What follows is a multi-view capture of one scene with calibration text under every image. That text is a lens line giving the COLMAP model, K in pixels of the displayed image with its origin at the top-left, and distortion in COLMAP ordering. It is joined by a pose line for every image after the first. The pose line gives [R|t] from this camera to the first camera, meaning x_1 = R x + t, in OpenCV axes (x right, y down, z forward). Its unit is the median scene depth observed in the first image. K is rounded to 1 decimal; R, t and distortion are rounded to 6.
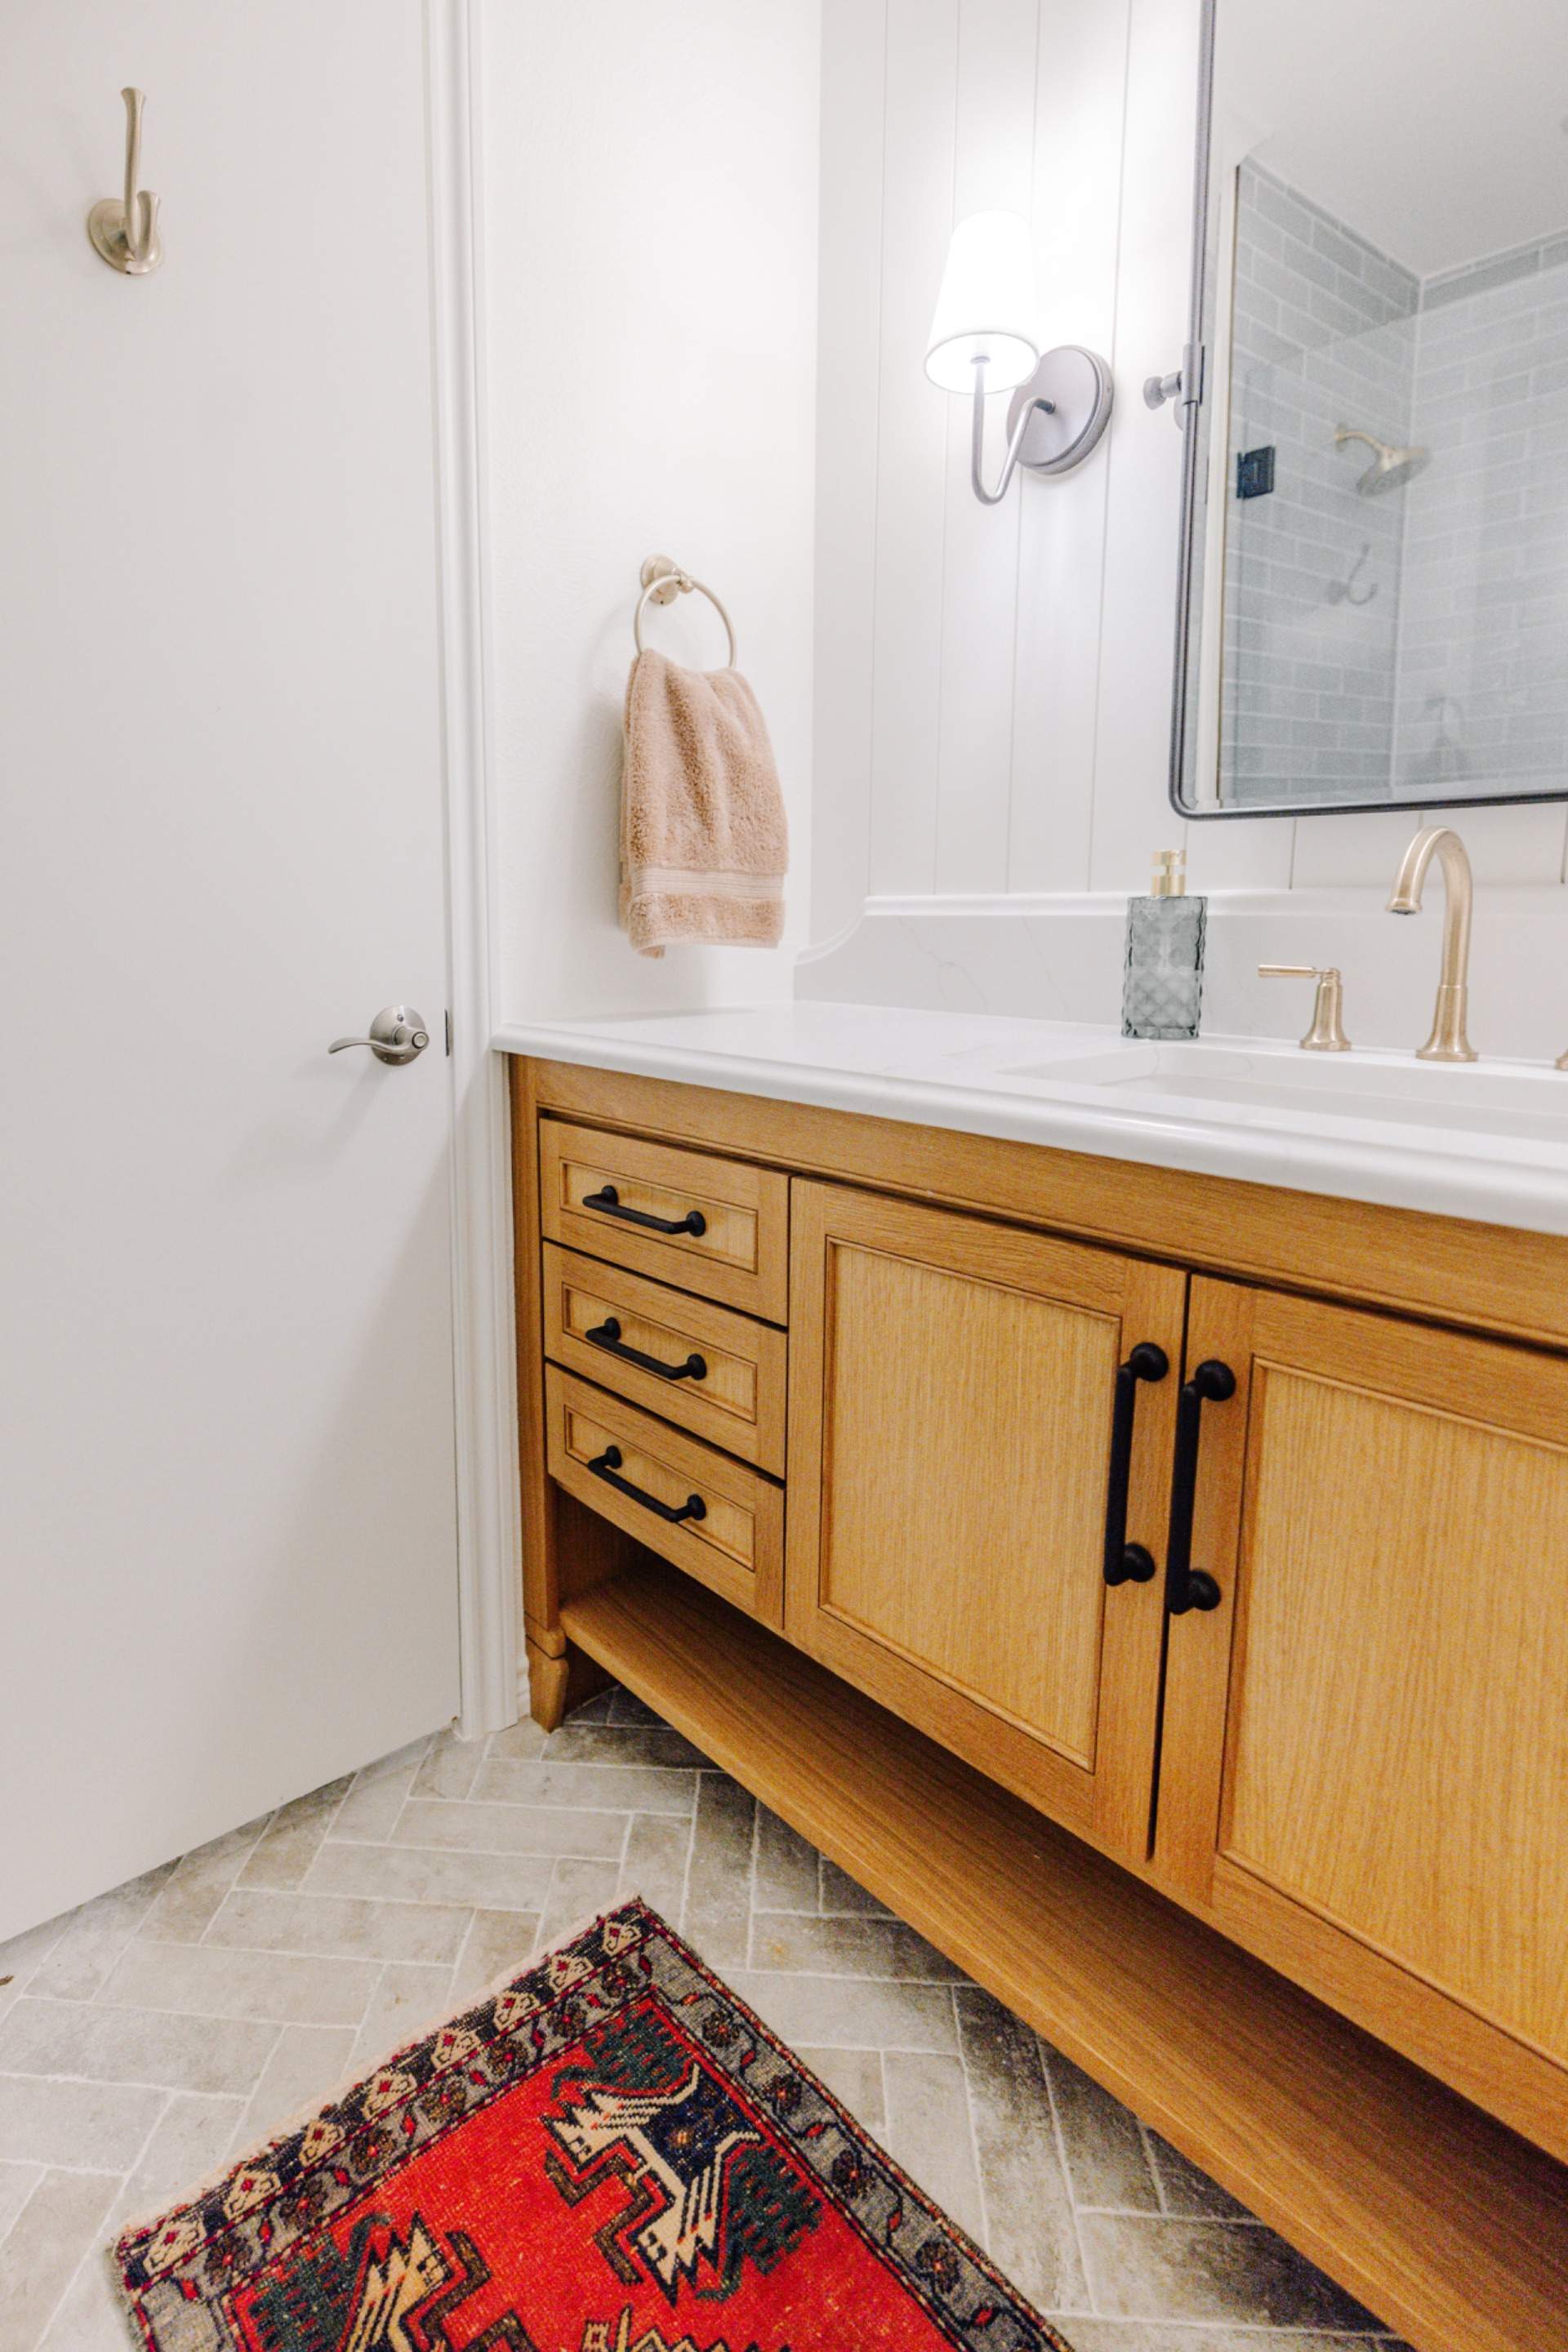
lens RADIAL K [[1183.9, 0, 648.3], [0, 1183.9, 1172.1], [0, 0, 1]] dist [-0.006046, 0.000251]
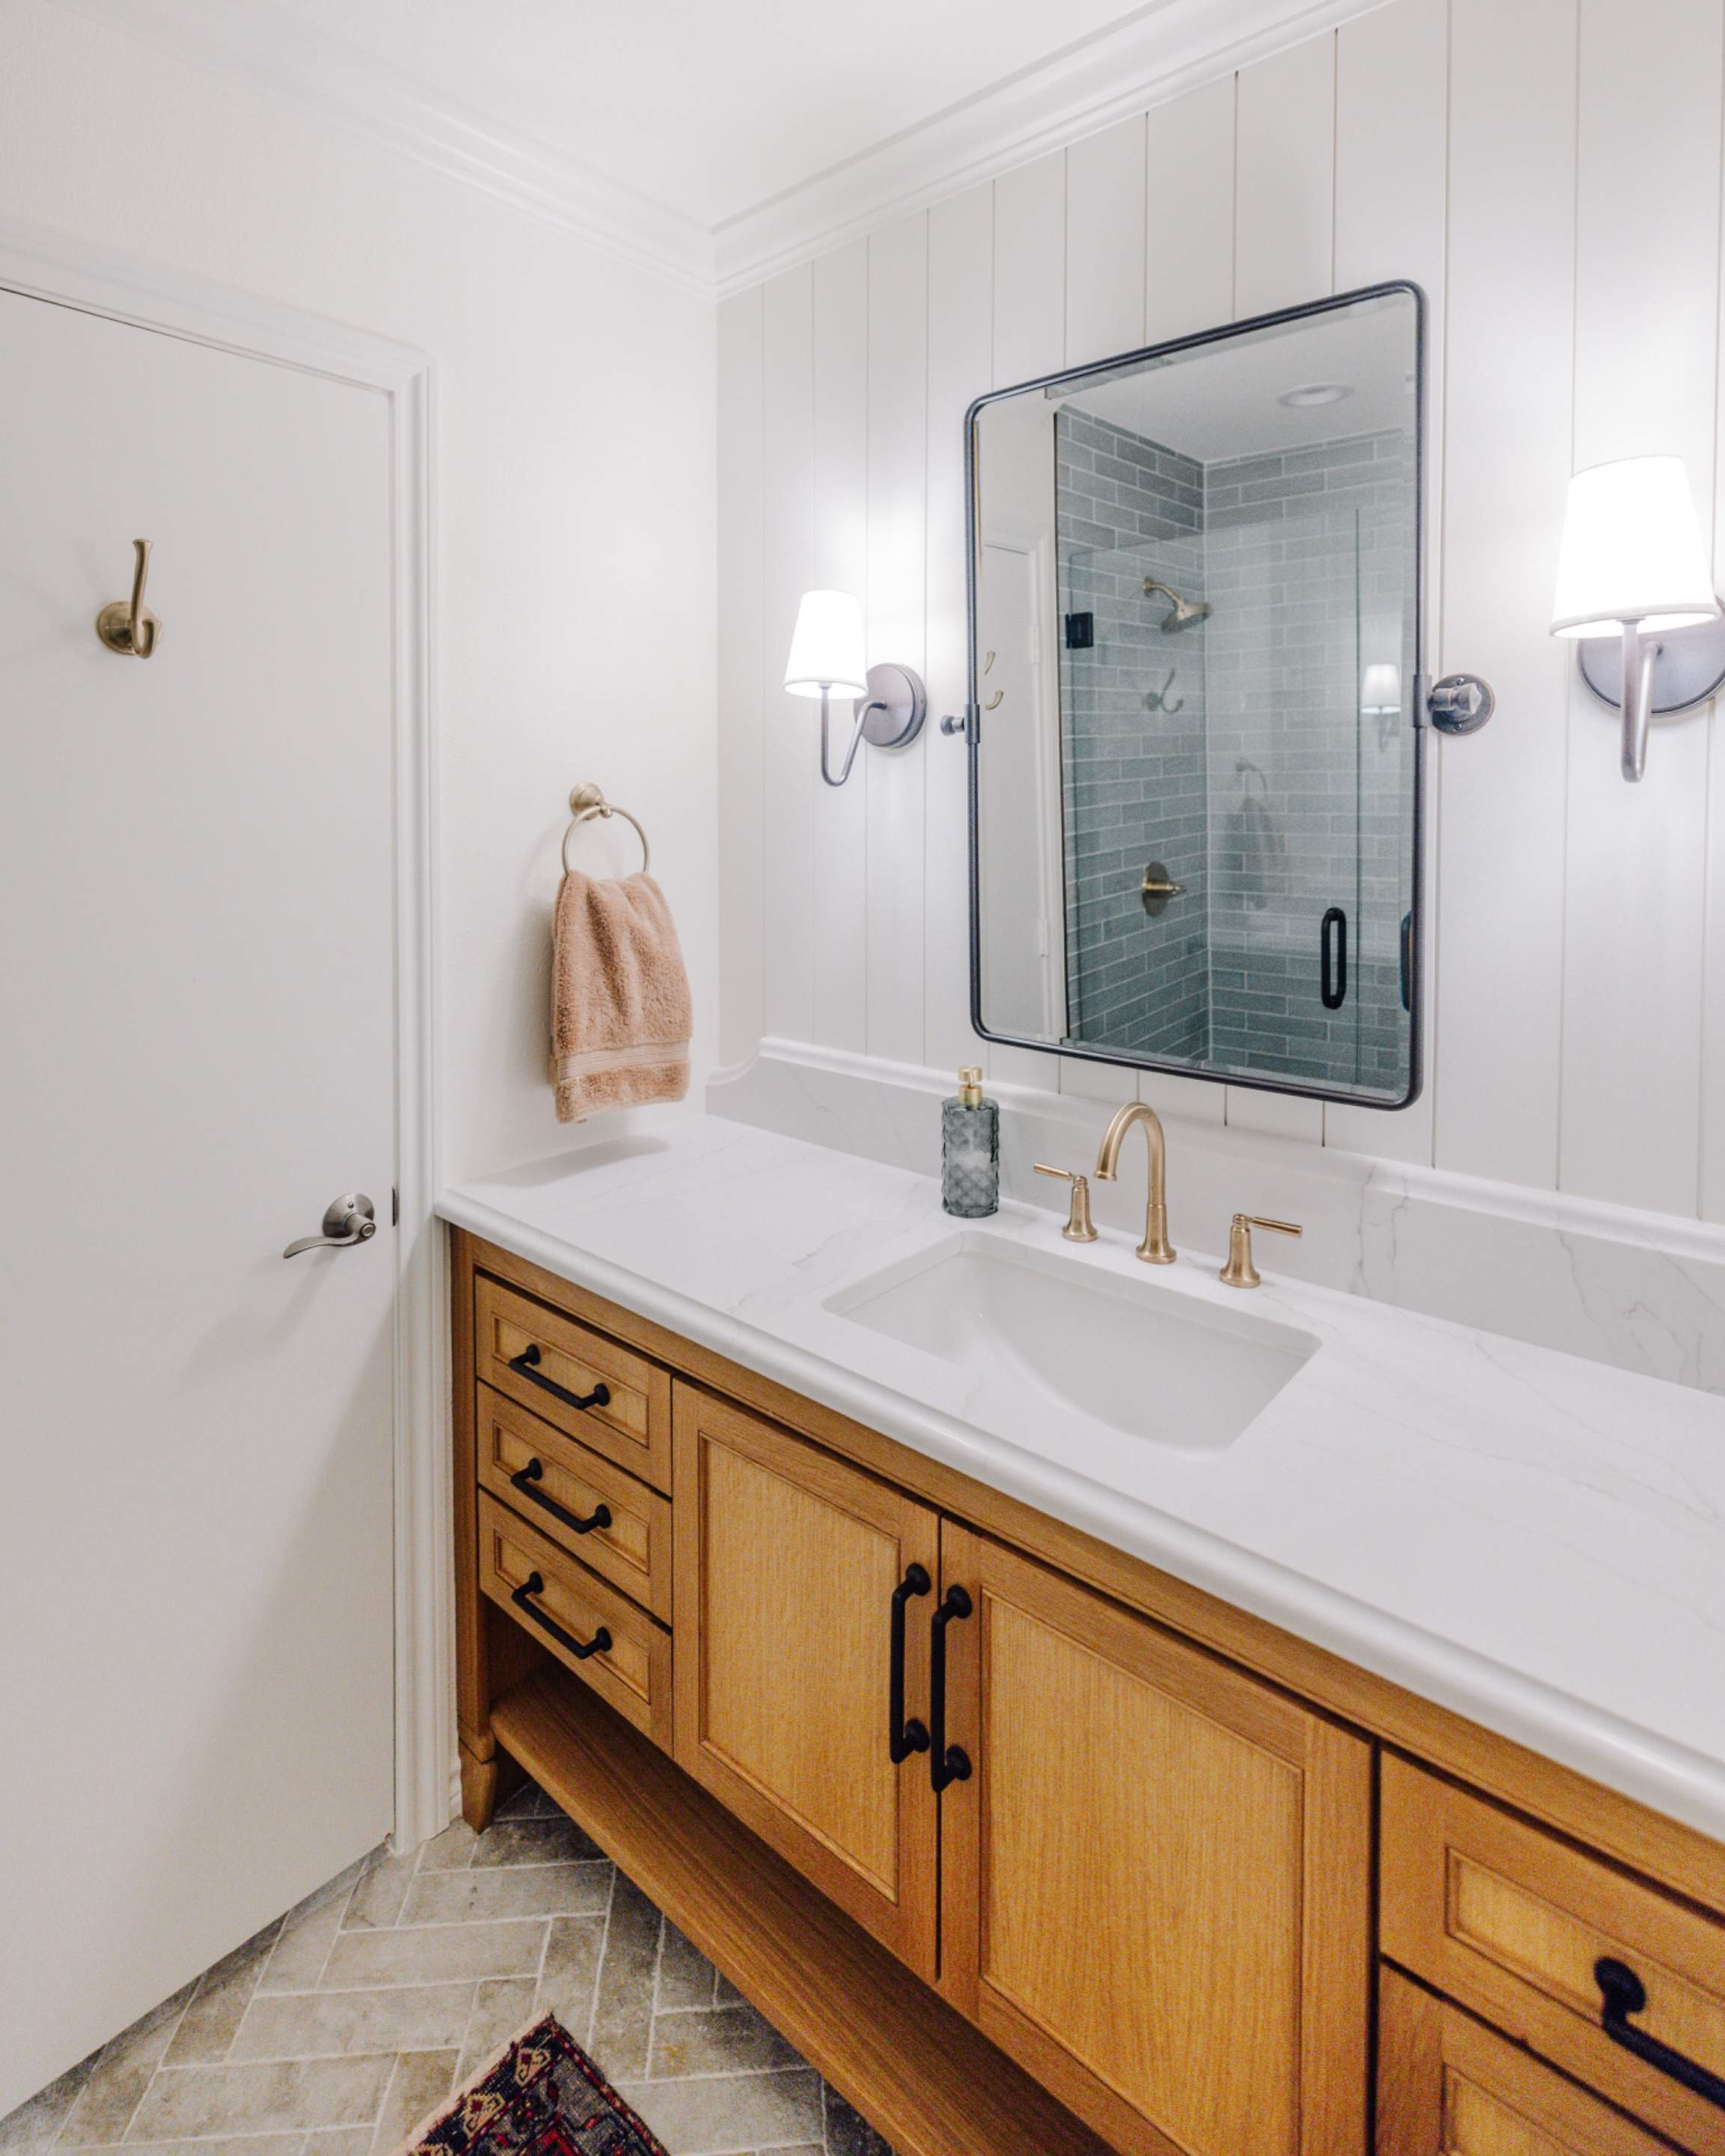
lens RADIAL K [[1178.5, 0, 847.2], [0, 1178.5, 829.5], [0, 0, 1]] dist [0.002463, -0.001165]
pose [[0.985660, -0.001555, 0.168735, 0.078861], [0.022221, 0.992446, -0.120654, -0.352654], [-0.167273, 0.122673, 0.978249, -0.272204]]
